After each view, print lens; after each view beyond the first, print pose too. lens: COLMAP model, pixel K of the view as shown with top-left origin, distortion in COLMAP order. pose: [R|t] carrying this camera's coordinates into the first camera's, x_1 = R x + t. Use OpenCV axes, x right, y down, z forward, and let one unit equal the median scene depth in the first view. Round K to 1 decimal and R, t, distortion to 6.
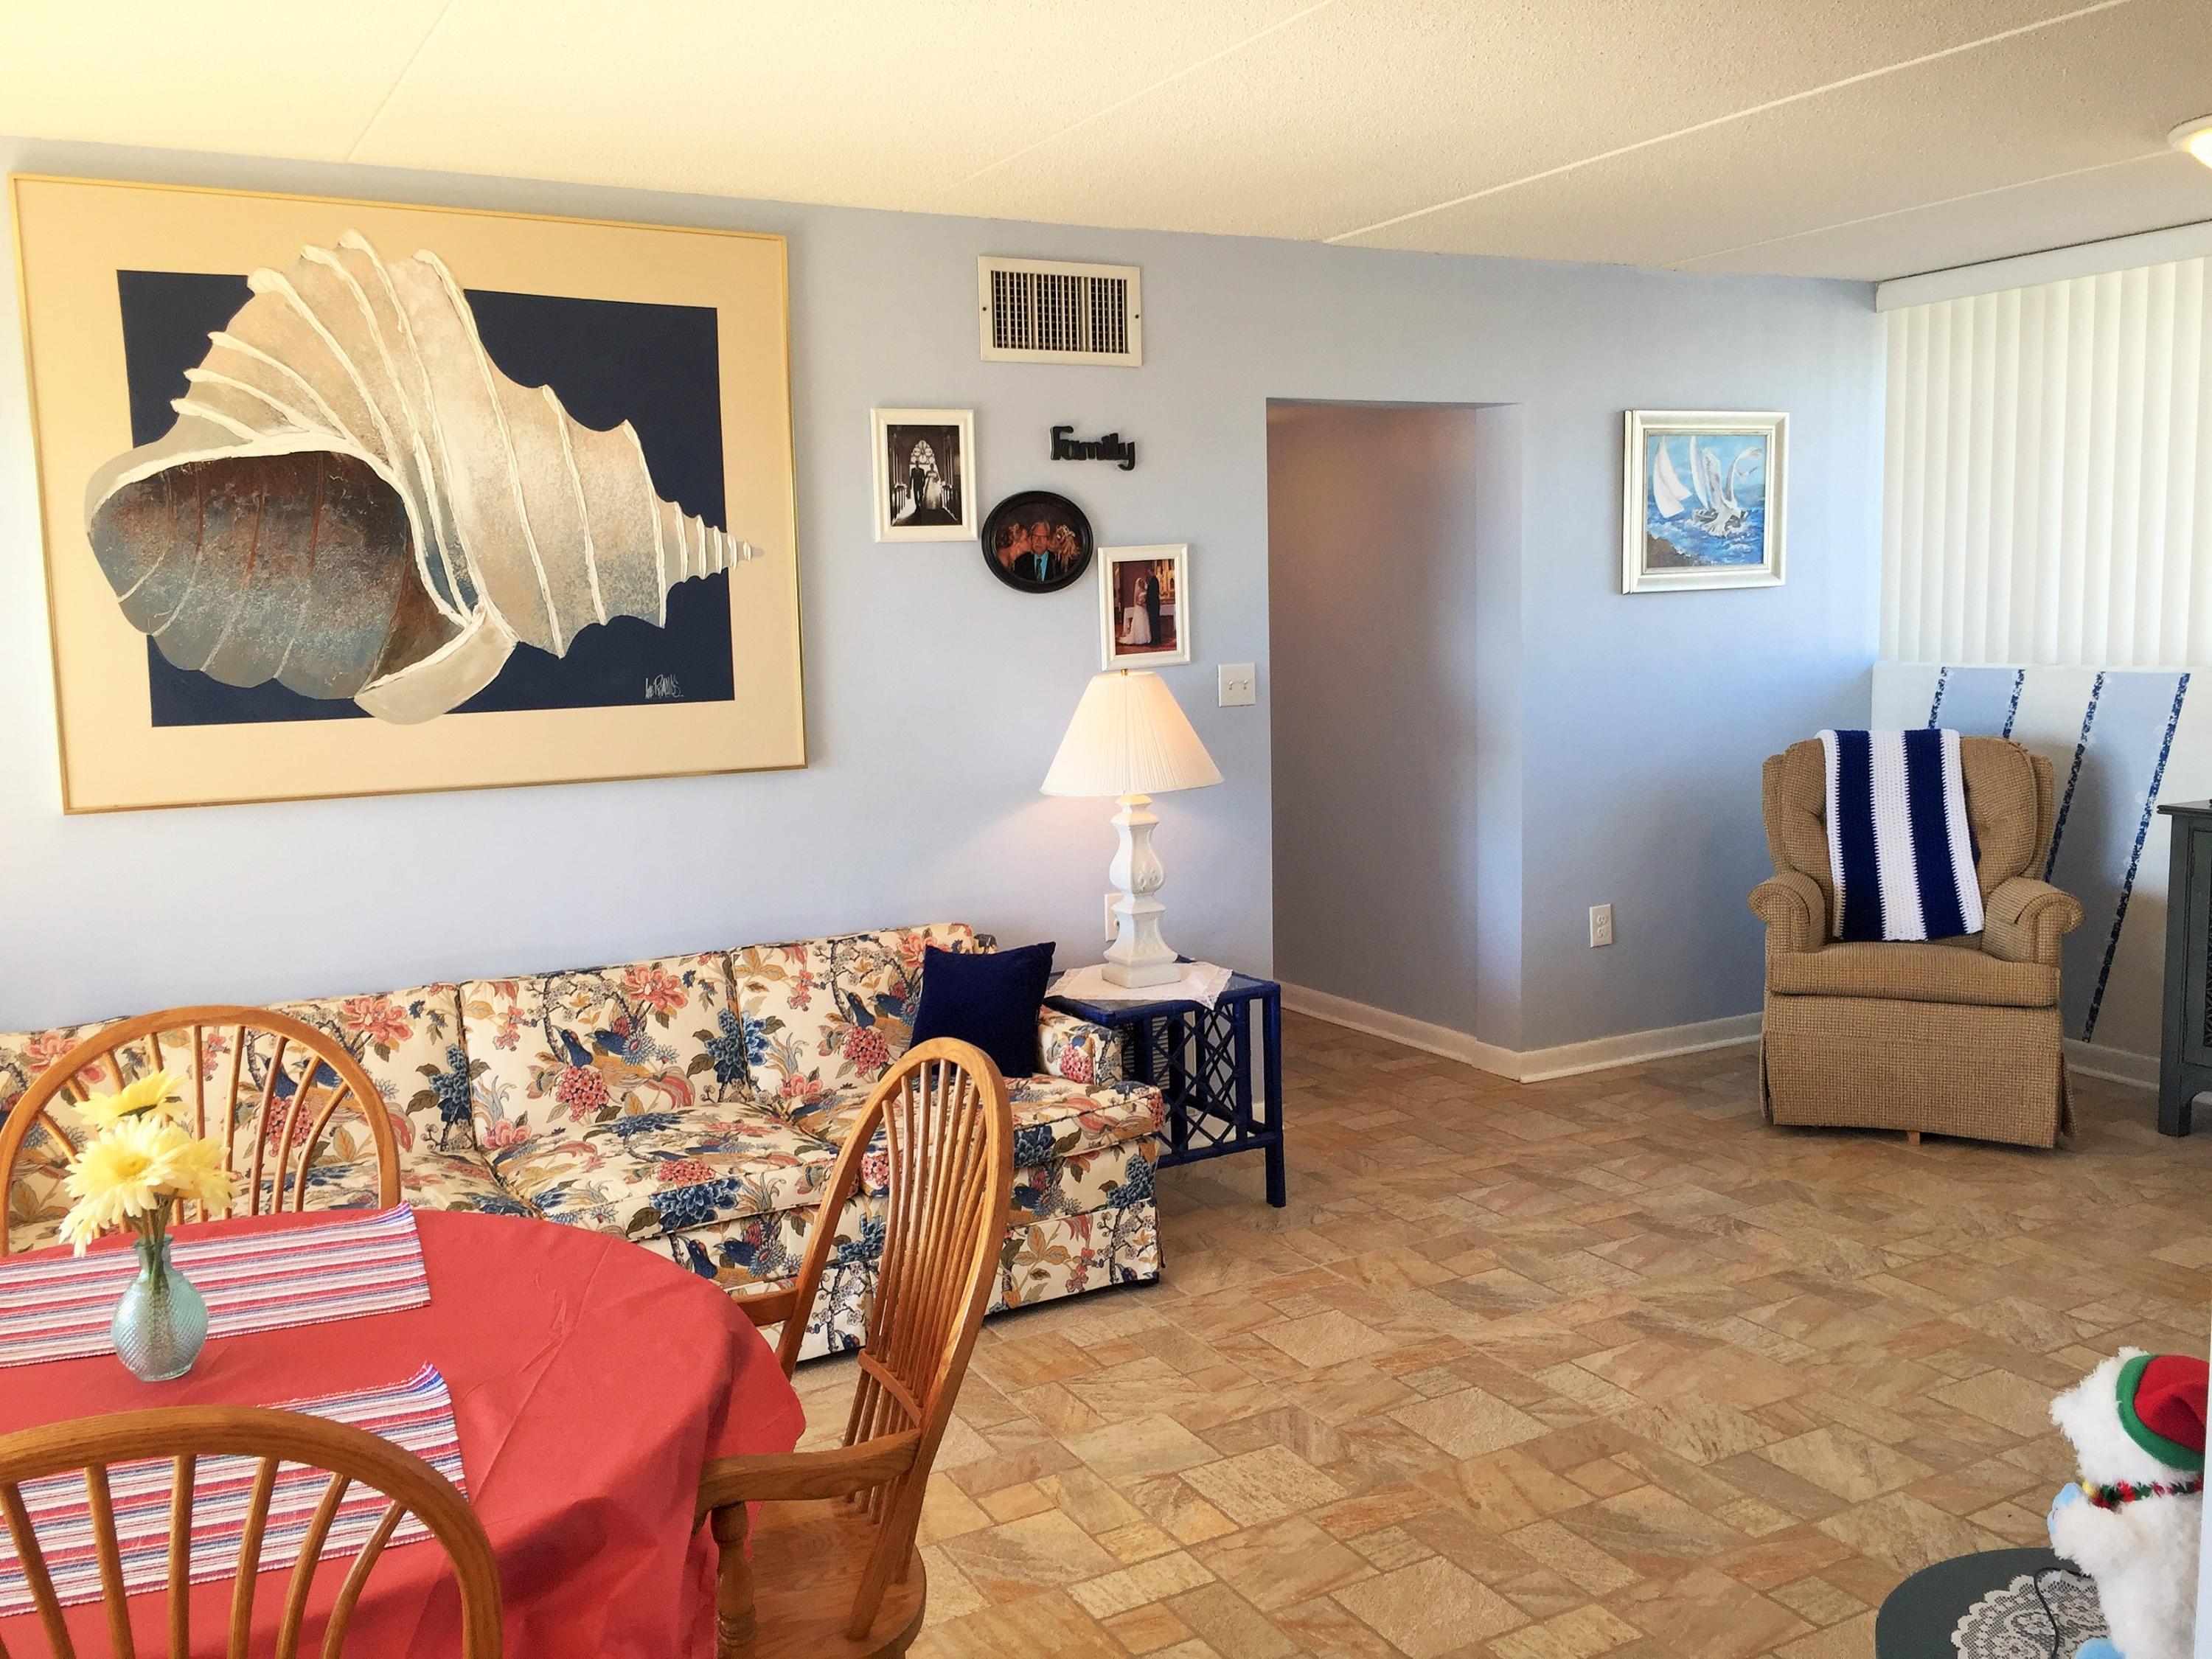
lens RADIAL K [[1885.4, 0, 1114.5], [0, 1885.4, 798.0], [0, 0, 1]] dist [0.093766, -0.115602]
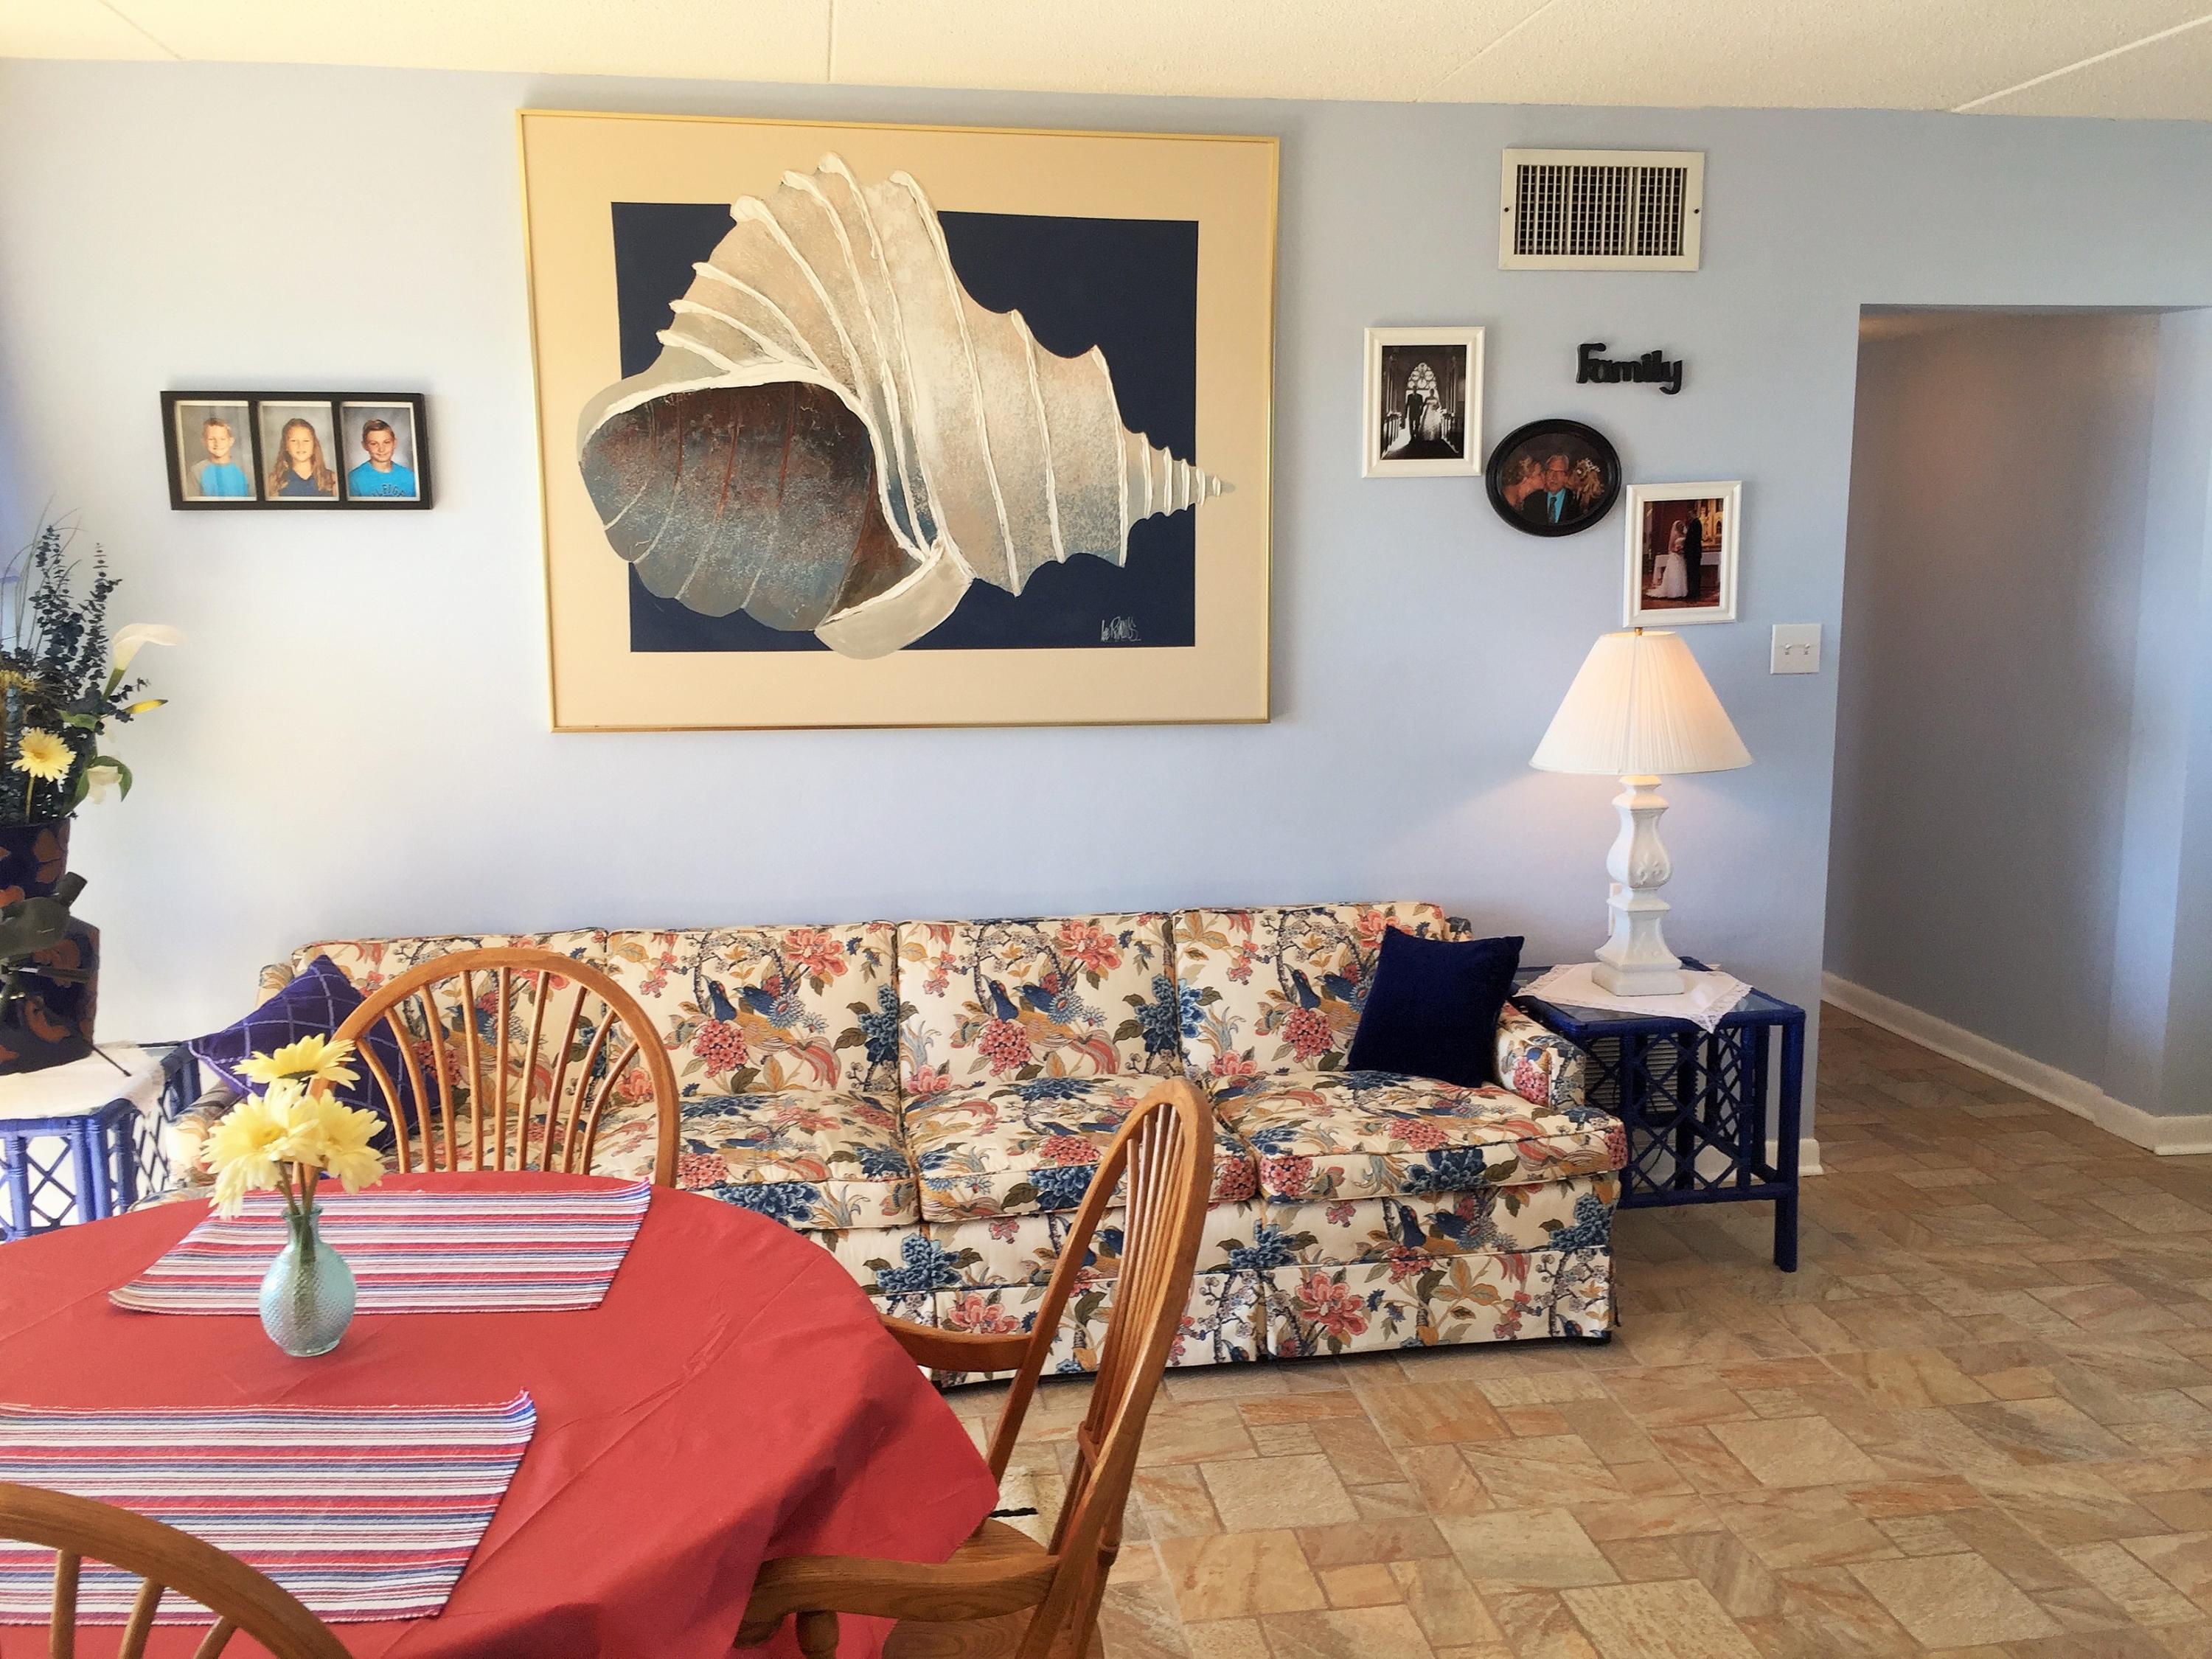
lens RADIAL K [[1885.4, 0, 1116.5], [0, 1885.4, 804.2], [0, 0, 1]] dist [0.093766, -0.115602]
pose [[0.939073, 0.070534, -0.336402, 0.084813], [-0.056969, 0.997121, 0.050038, -0.019111], [0.338963, -0.027825, 0.940388, 0.111246]]
